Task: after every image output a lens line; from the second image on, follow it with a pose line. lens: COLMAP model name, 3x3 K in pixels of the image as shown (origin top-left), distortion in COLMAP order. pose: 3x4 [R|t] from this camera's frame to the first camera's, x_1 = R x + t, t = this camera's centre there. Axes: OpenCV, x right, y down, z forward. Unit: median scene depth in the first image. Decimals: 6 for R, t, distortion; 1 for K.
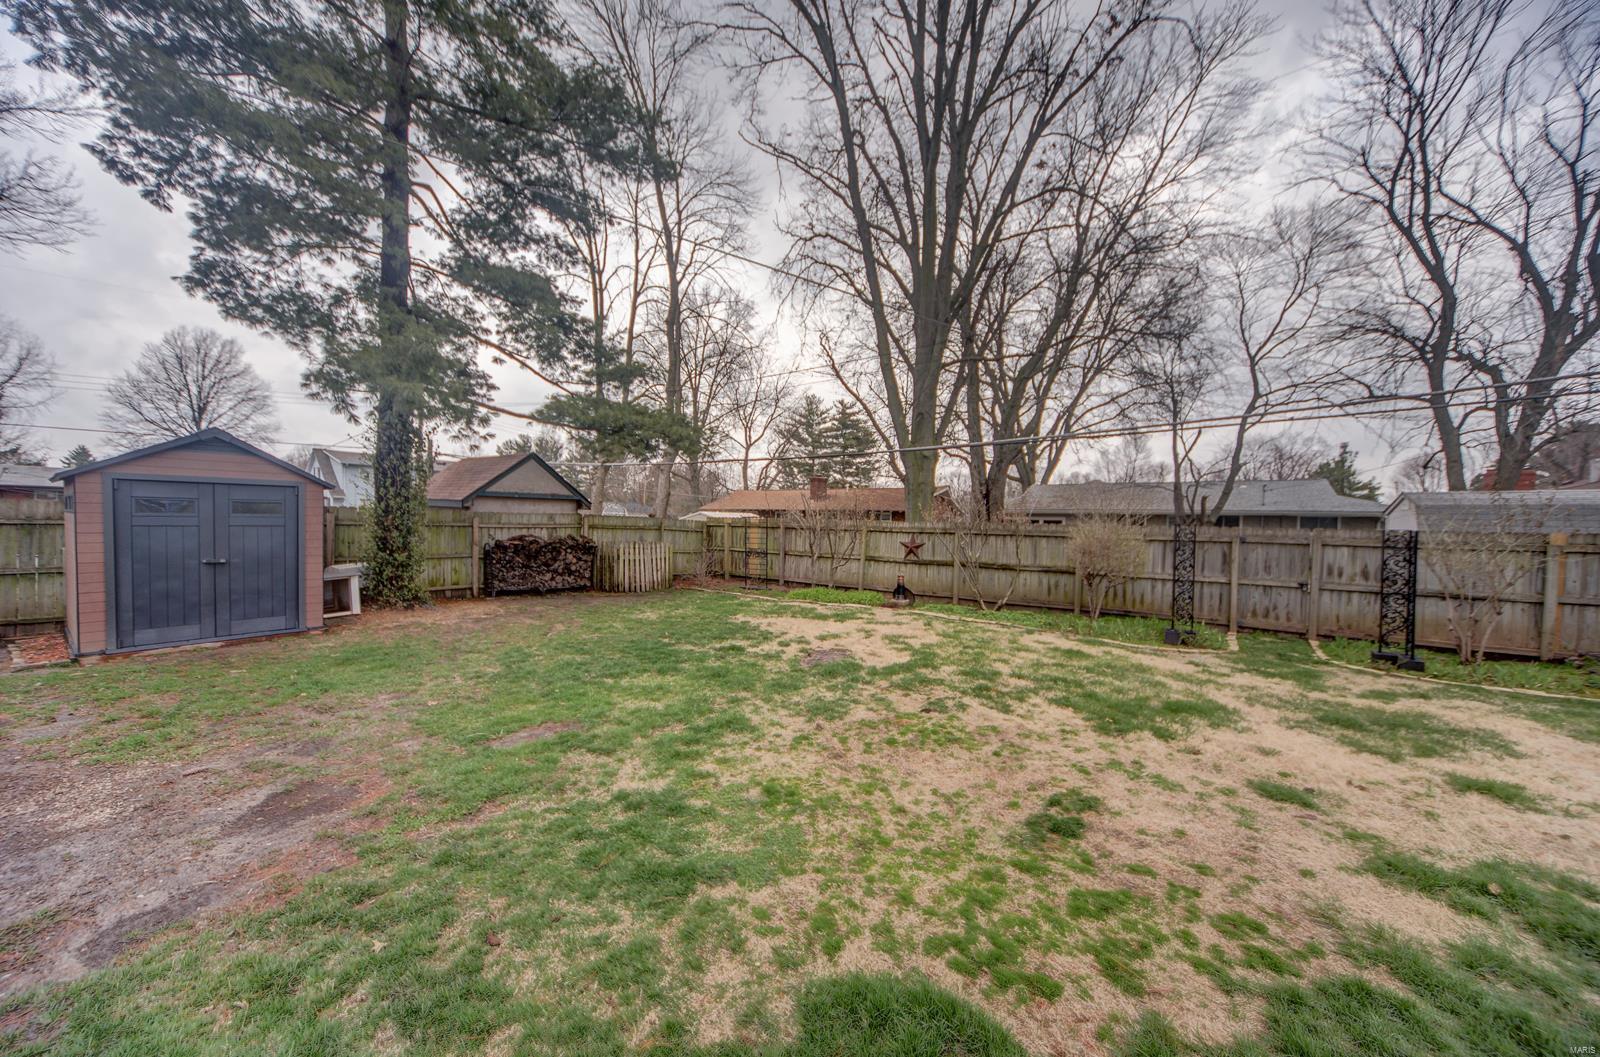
lens RADIAL K [[561.1, 0, 803.1], [0, 561.1, 537.2], [0, 0, 1]] dist [-0.013077, 0.001742]
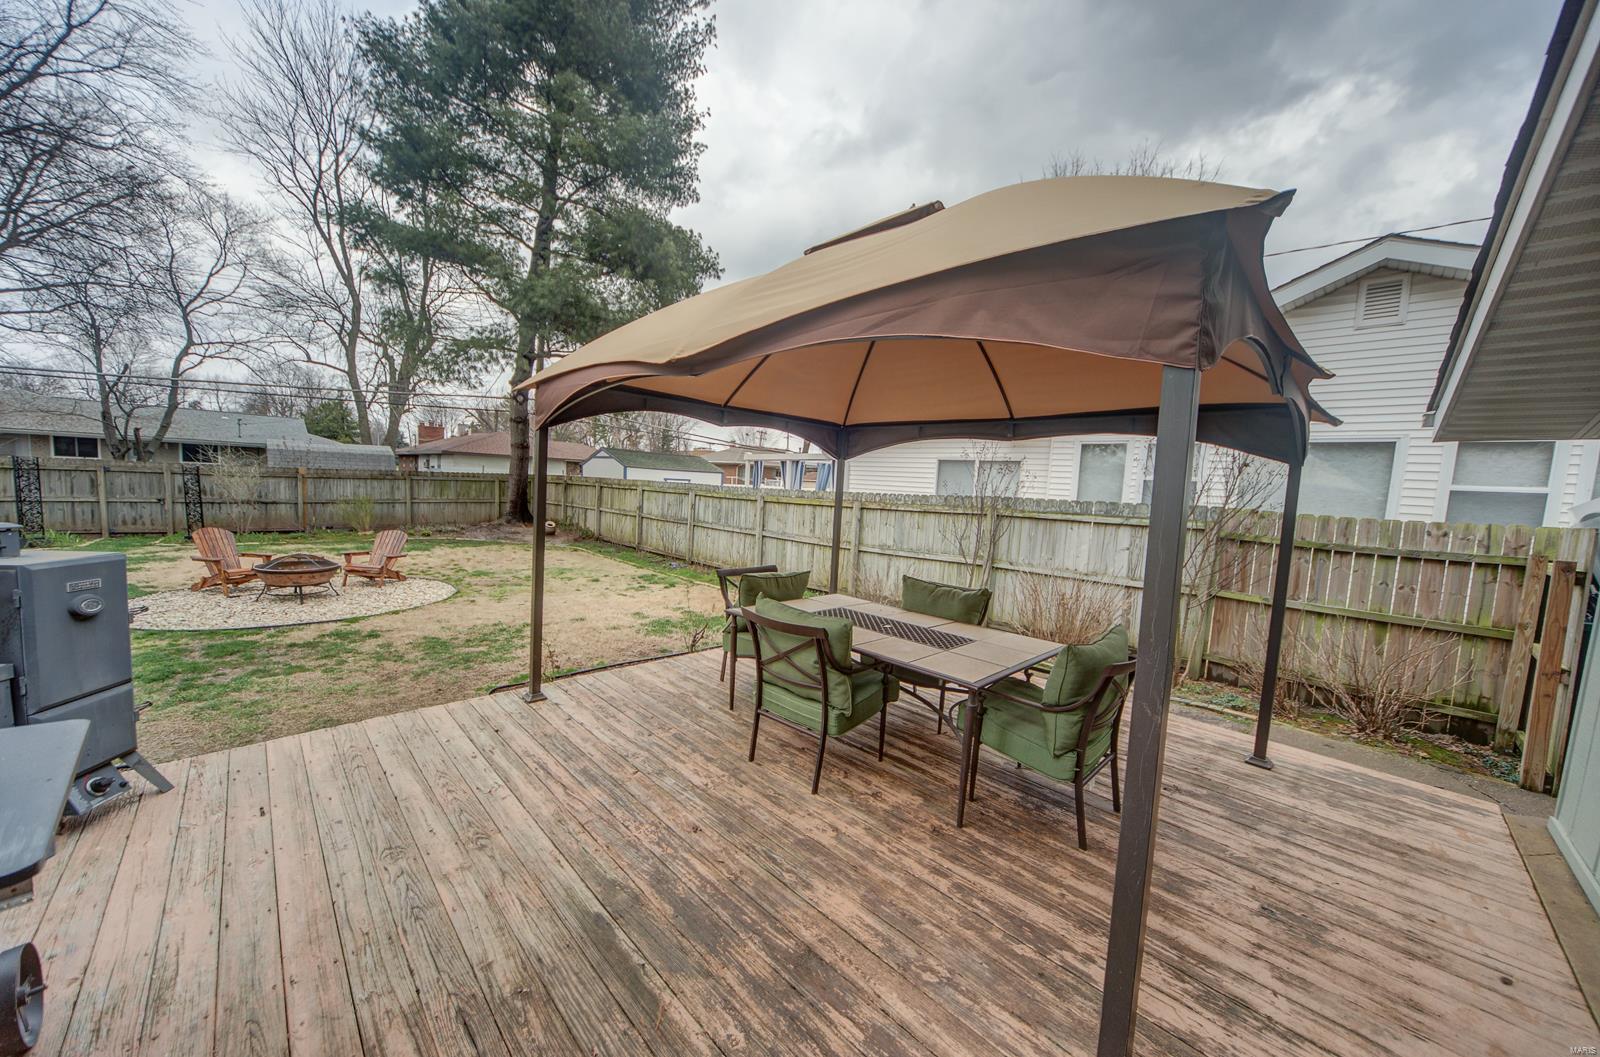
lens RADIAL K [[561.1, 0, 803.1], [0, 561.1, 537.2], [0, 0, 1]] dist [-0.013077, 0.001742]
pose [[0.176754, -0.106208, 0.978508, -0.142447], [-0.020885, 0.993532, 0.111612, -0.009321], [-0.984033, -0.040164, 0.173392, -0.529074]]
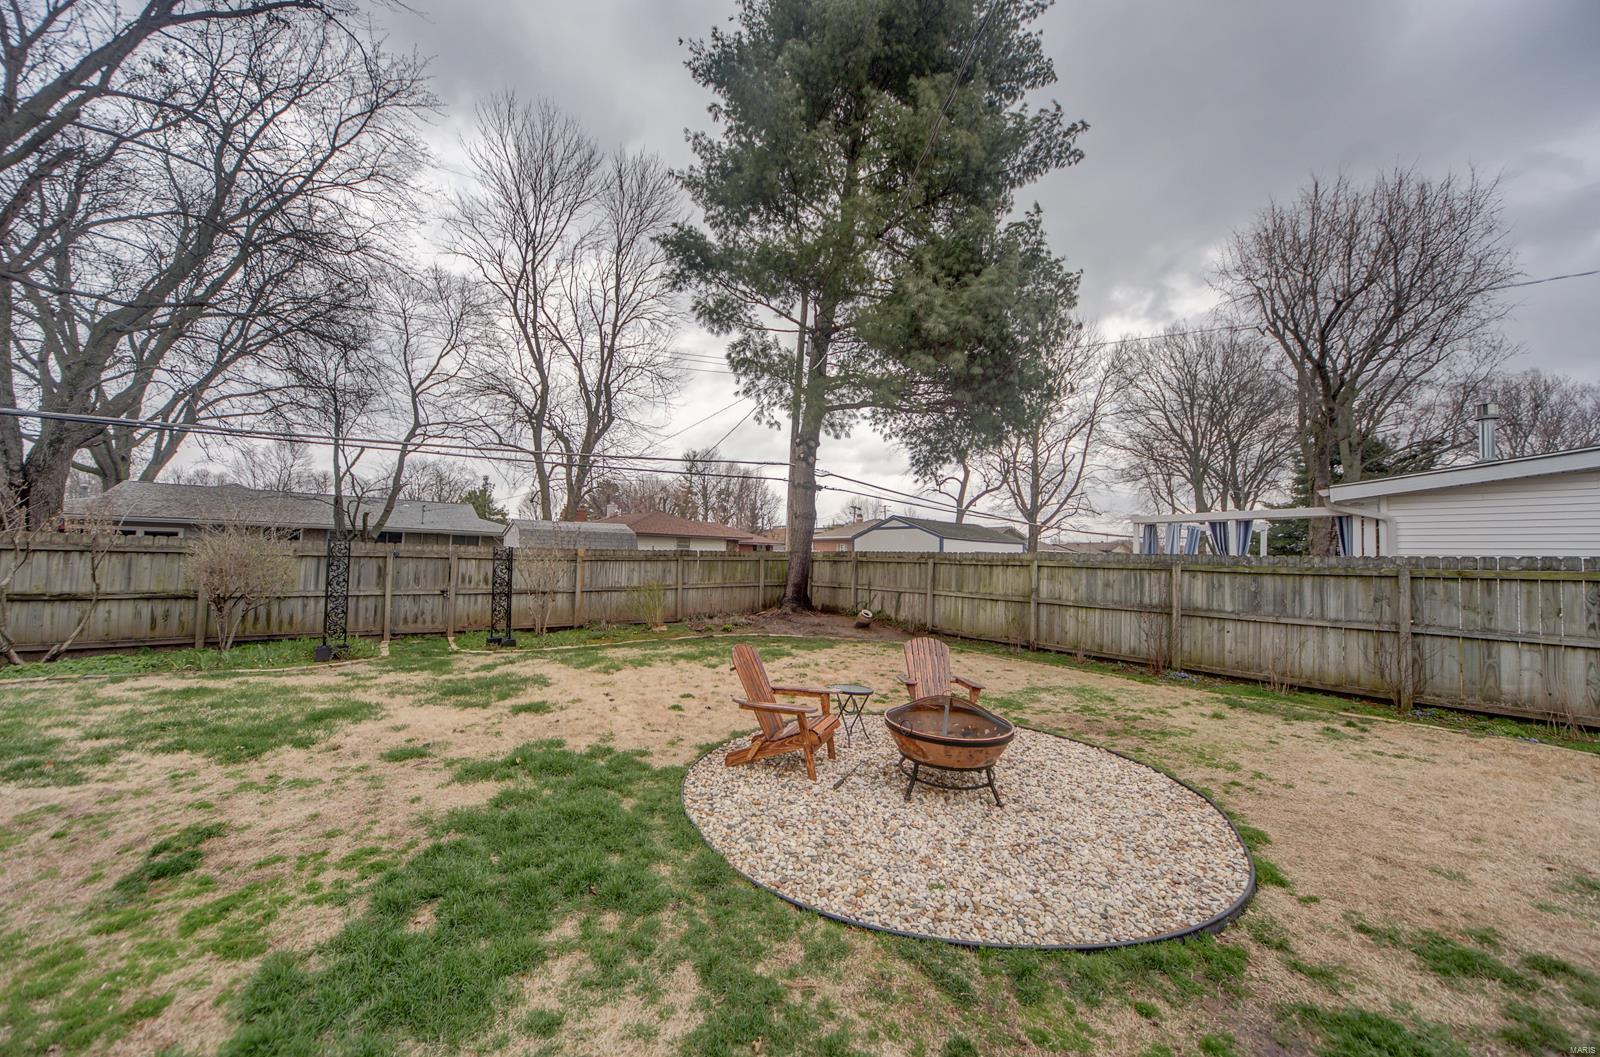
lens RADIAL K [[564.0, 0, 792.3], [0, 564.0, 532.6], [0, 0, 1]] dist [-0.009877, 0.000349]
pose [[0.298451, 0.028761, 0.953992, -0.021331], [0.006669, 0.999459, -0.032218, 0.001019], [-0.954402, 0.015978, 0.298098, -0.045939]]
